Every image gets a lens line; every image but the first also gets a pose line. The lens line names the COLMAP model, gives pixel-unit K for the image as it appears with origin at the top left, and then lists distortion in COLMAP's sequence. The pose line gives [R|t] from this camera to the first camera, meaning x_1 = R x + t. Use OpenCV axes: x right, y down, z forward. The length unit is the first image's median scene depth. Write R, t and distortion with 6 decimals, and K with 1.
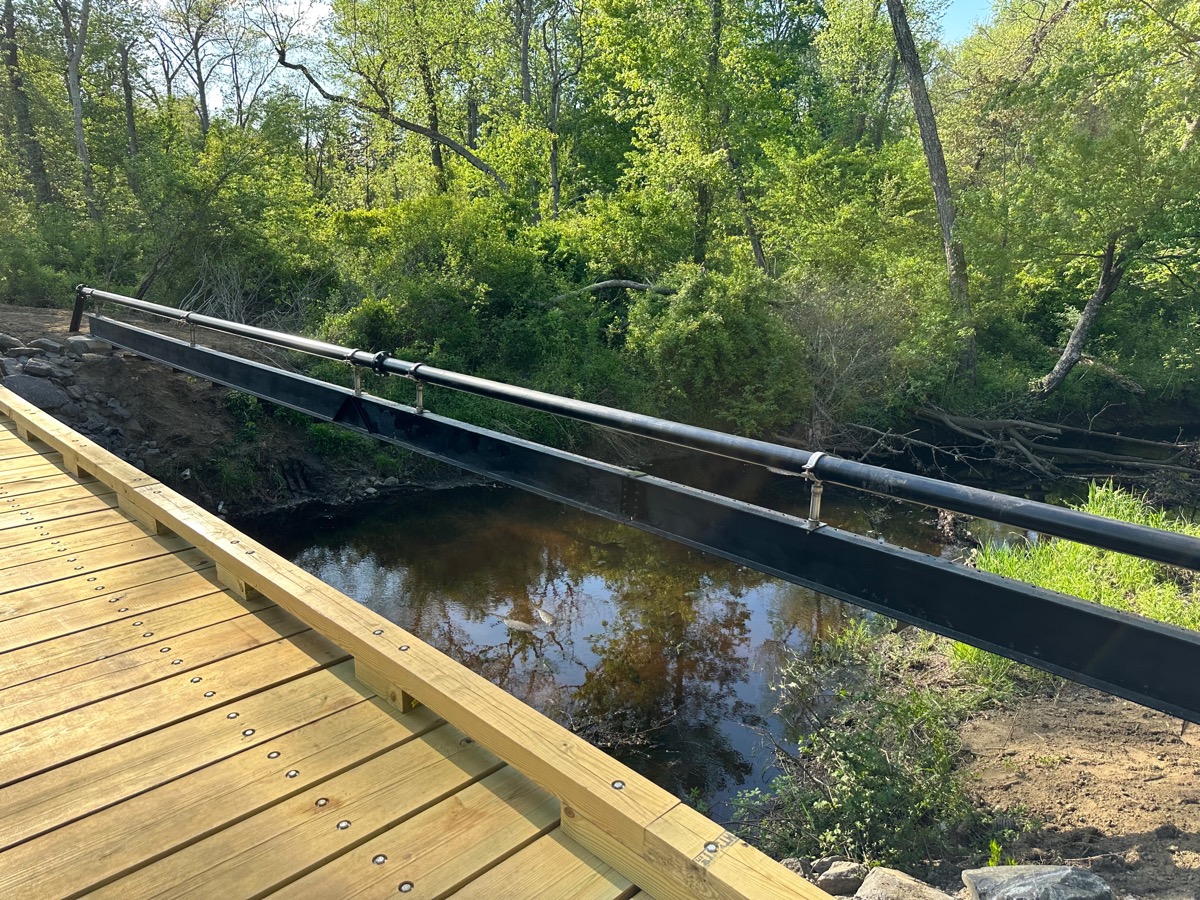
lens RADIAL K [[844.6, 0, 601.1], [0, 844.6, 449.4], [0, 0, 1]] dist [0.079755, -0.074950]
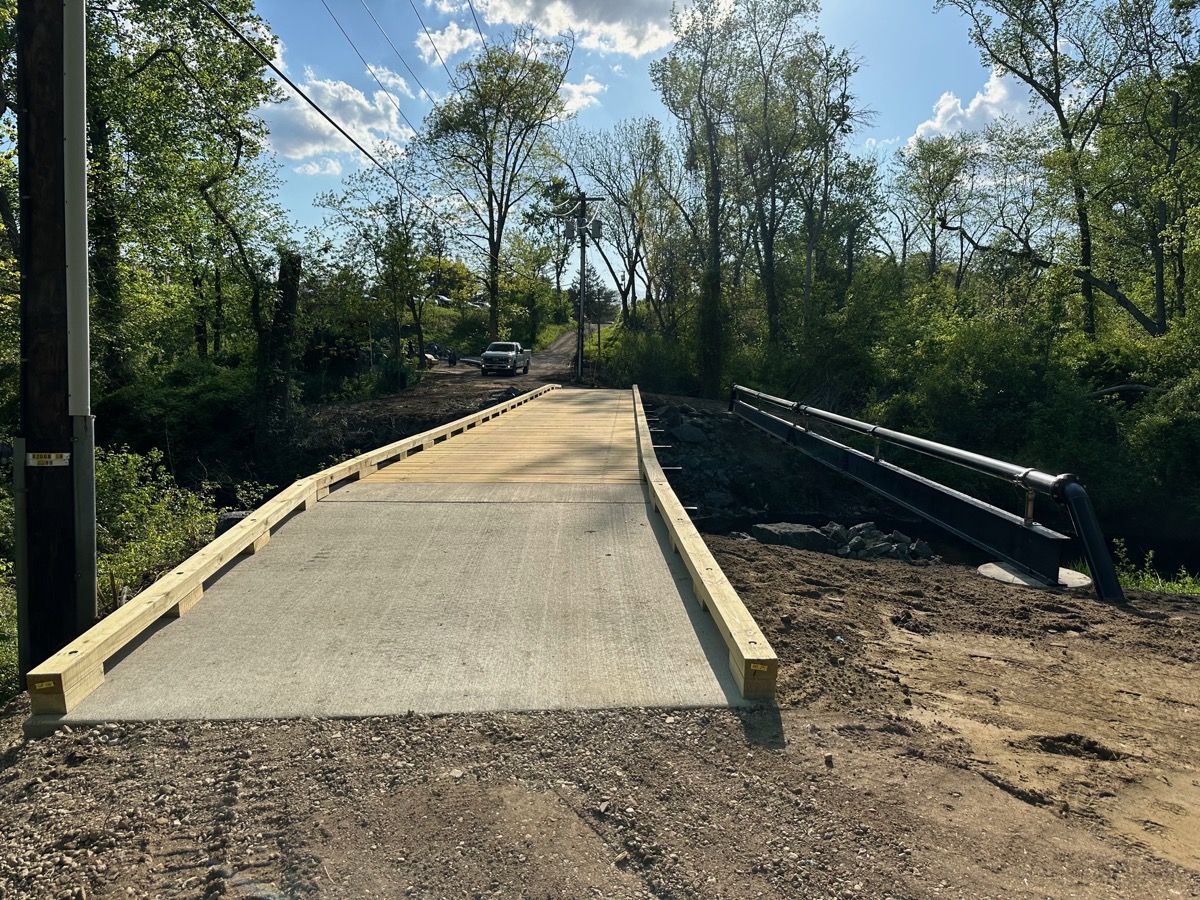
lens RADIAL K [[844.6, 0, 601.1], [0, 844.6, 449.4], [0, 0, 1]] dist [0.079755, -0.074950]
pose [[0.688778, 0.065163, -0.722038, 0.257404], [-0.174147, 0.981663, -0.077531, 0.068044], [0.703746, 0.179142, 0.687495, -0.195057]]
